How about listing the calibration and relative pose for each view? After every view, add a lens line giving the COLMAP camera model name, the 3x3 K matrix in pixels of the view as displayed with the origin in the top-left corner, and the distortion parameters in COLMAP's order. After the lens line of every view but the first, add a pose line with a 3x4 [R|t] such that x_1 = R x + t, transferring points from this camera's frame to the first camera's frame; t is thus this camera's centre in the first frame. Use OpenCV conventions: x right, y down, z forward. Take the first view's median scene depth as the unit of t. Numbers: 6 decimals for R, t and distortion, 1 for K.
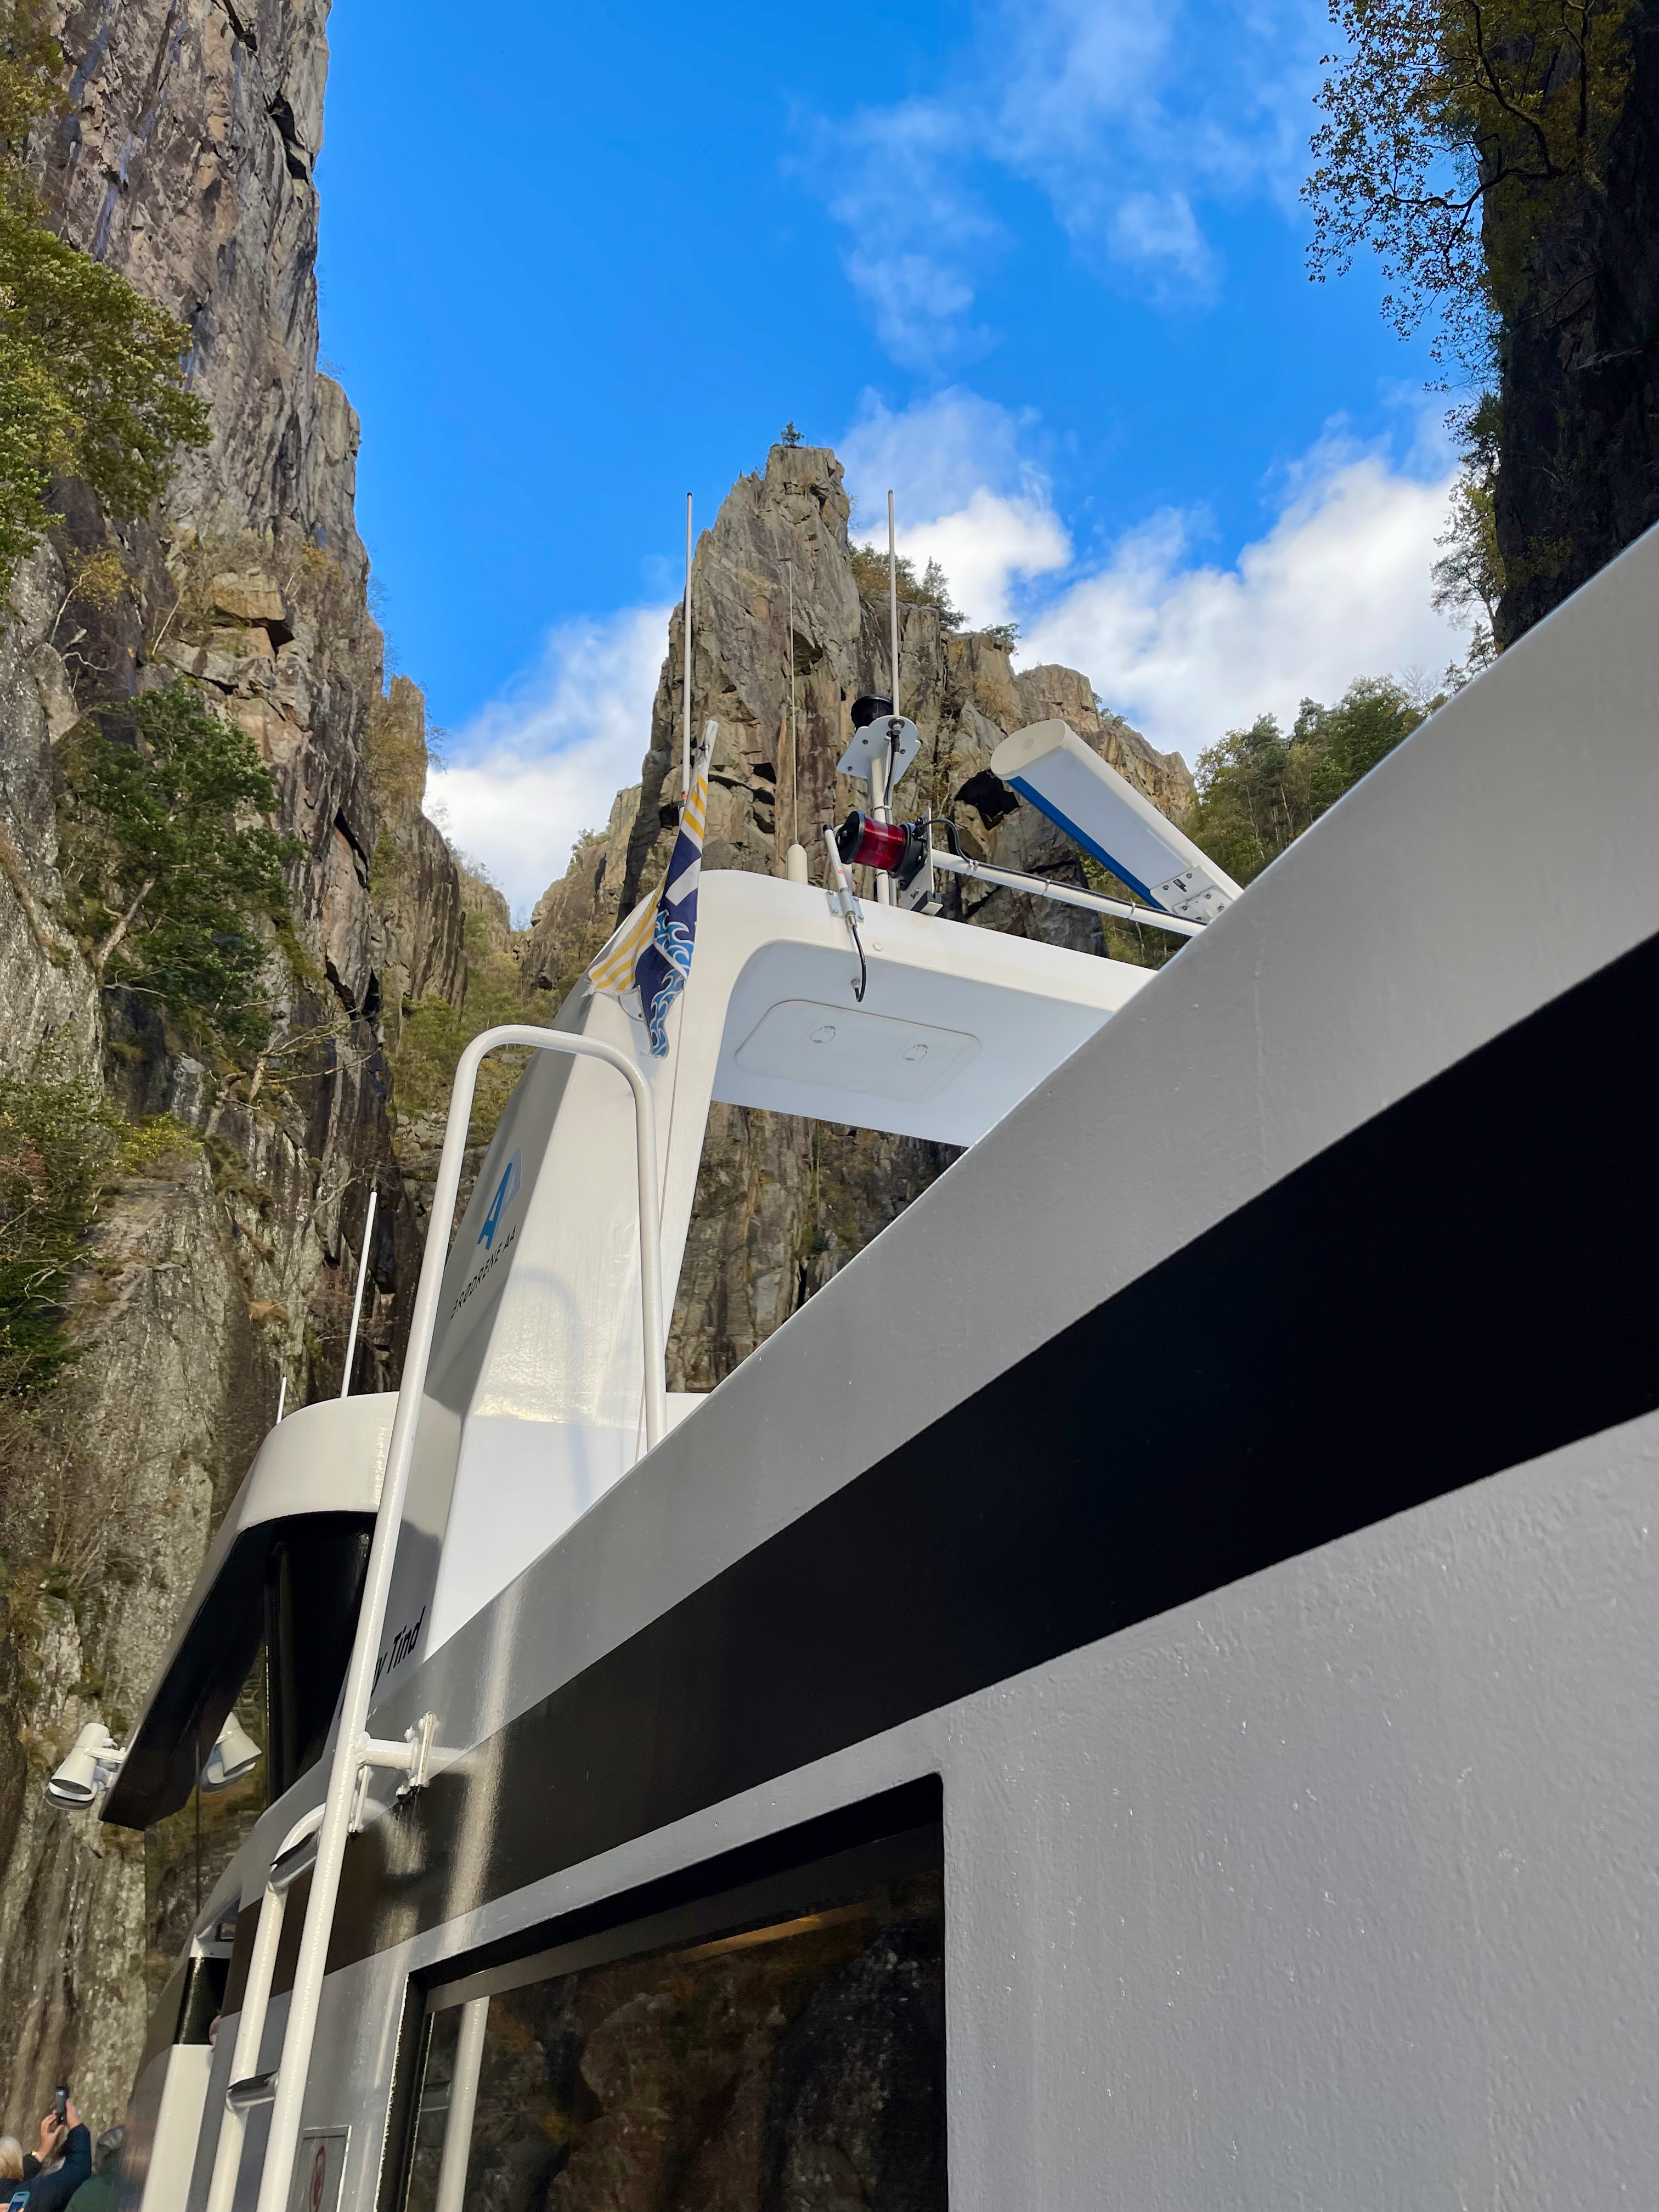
lens RADIAL K [[1666.8, 0, 829.5], [0, 1666.8, 1106.0], [0, 0, 1]] dist [0.054598, -0.073220]
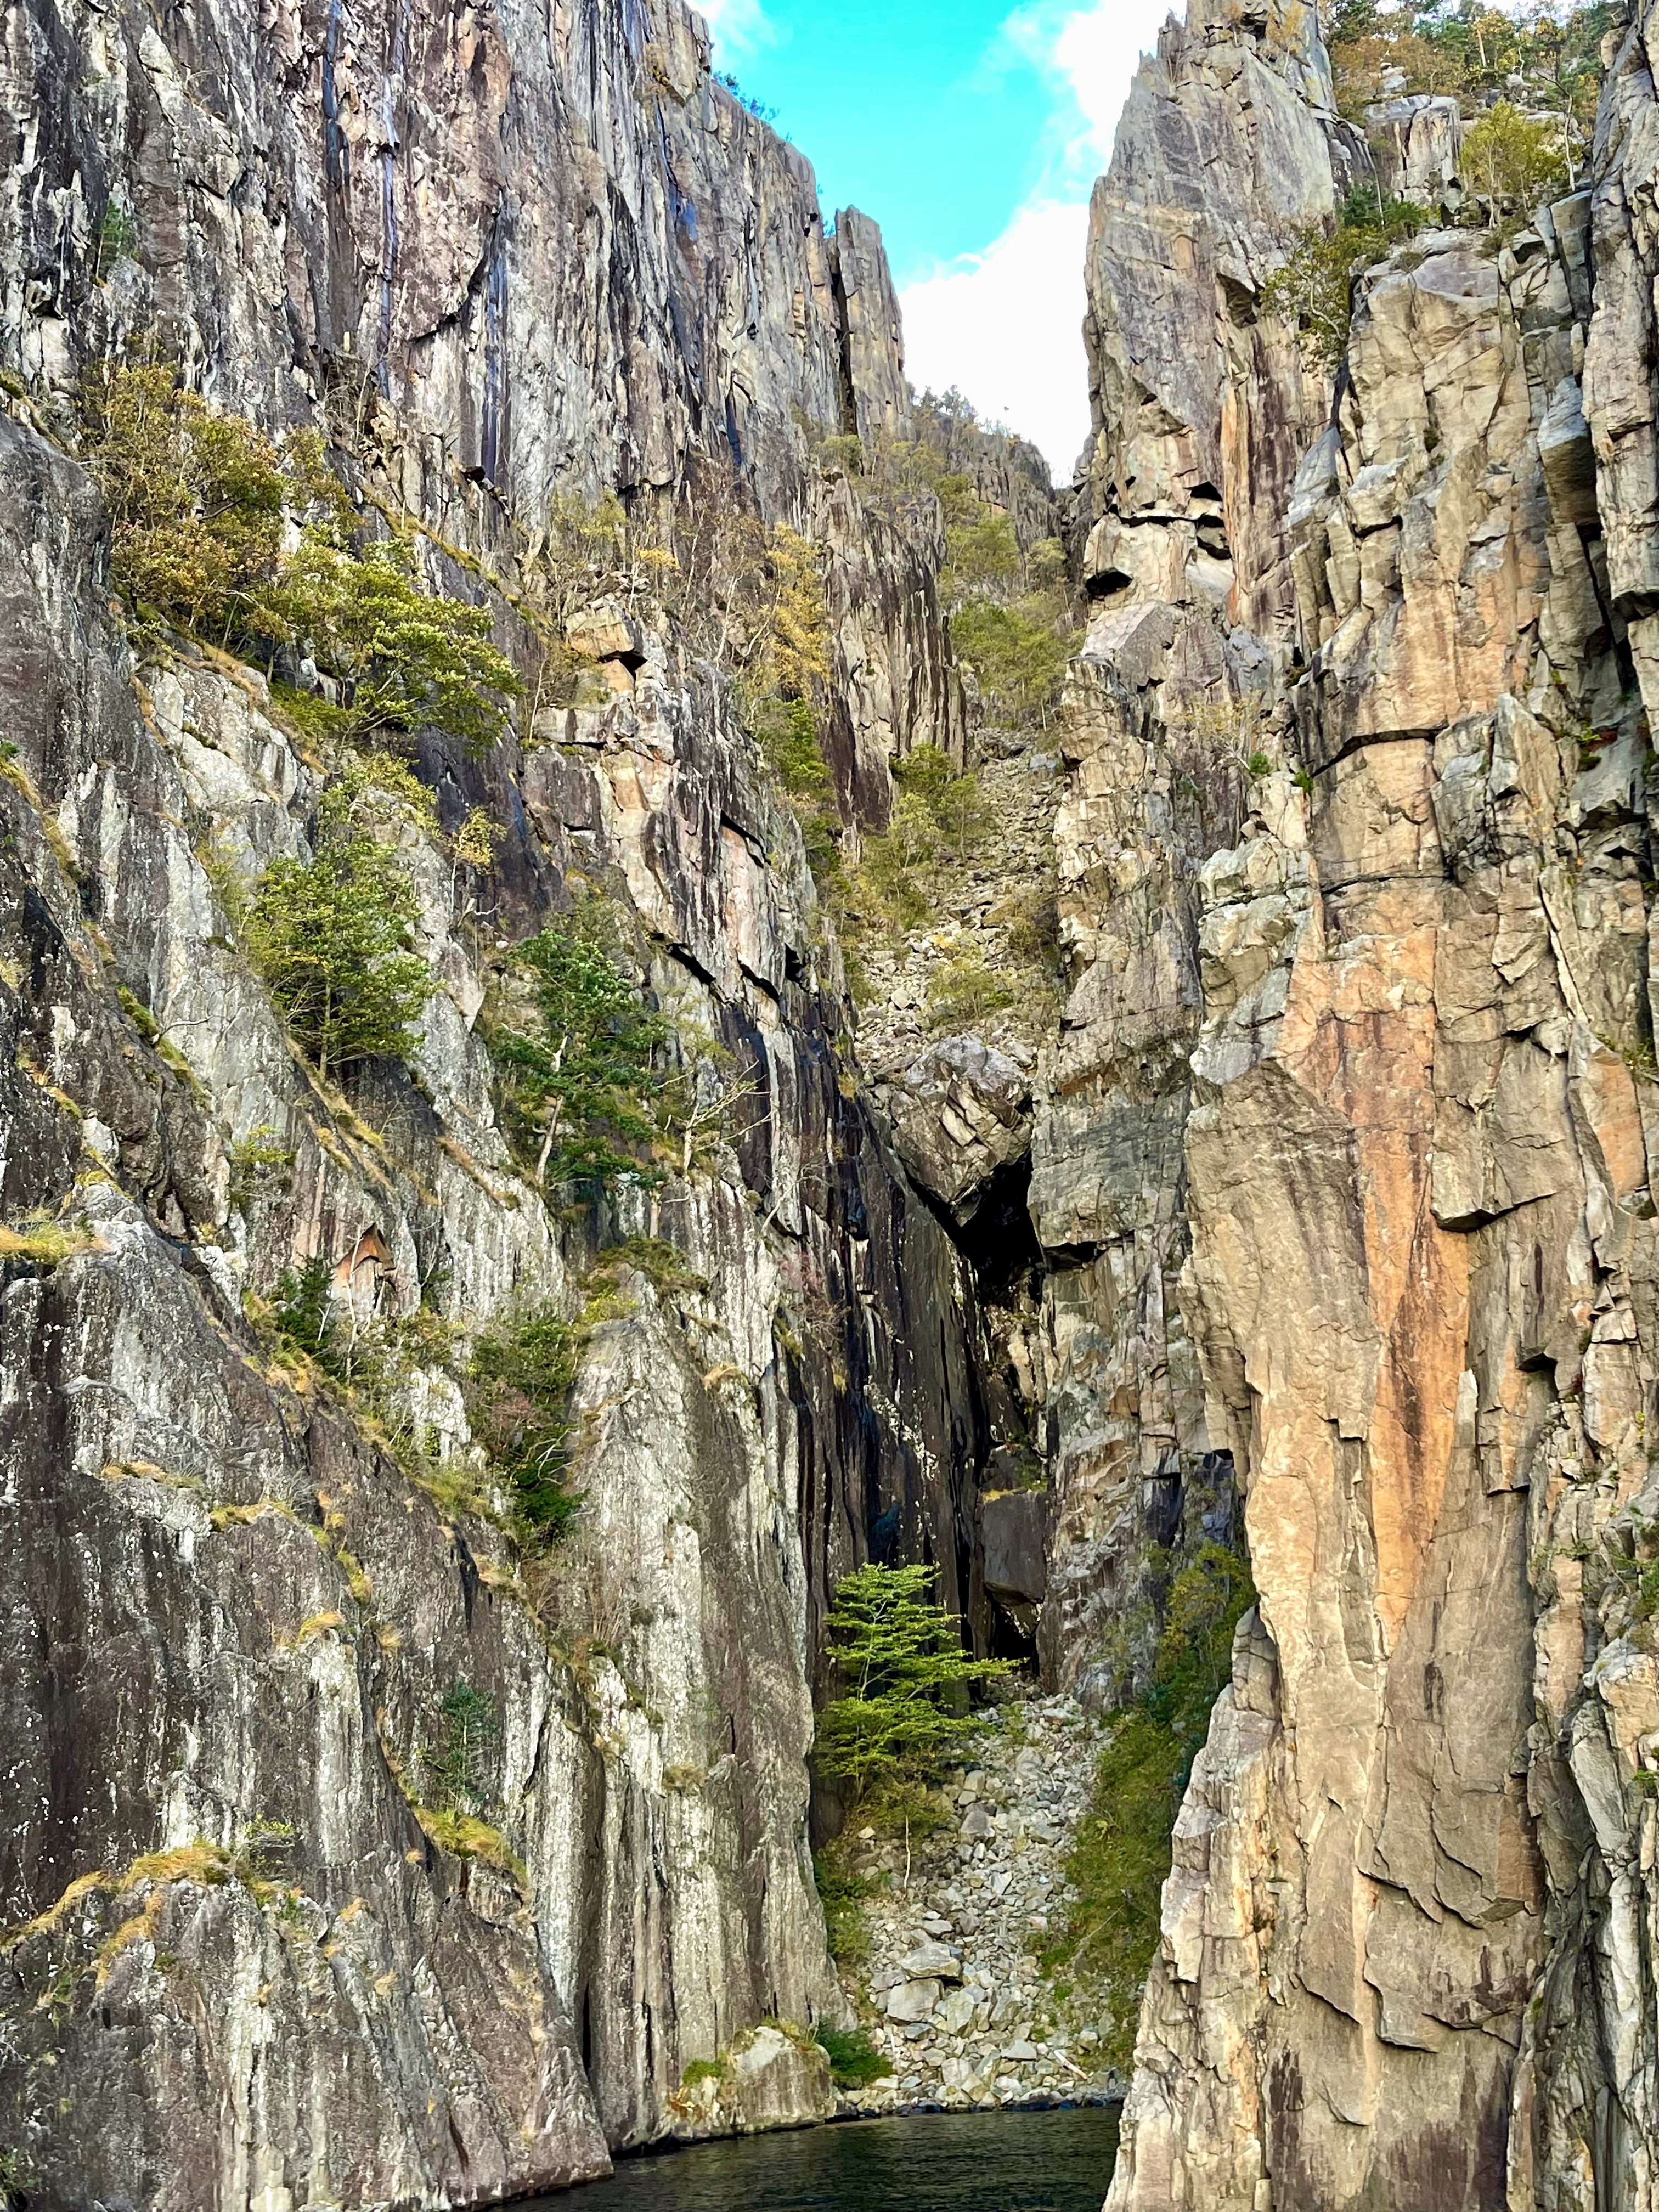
lens RADIAL K [[2370.9, 0, 829.5], [0, 2370.9, 1106.0], [0, 0, 1]] dist [0.060720, -0.023093]
pose [[0.924851, -0.138826, -0.354089, 0.185060], [0.211970, 0.961148, 0.176814, -0.168990], [0.315785, -0.238583, 0.918345, -0.266152]]
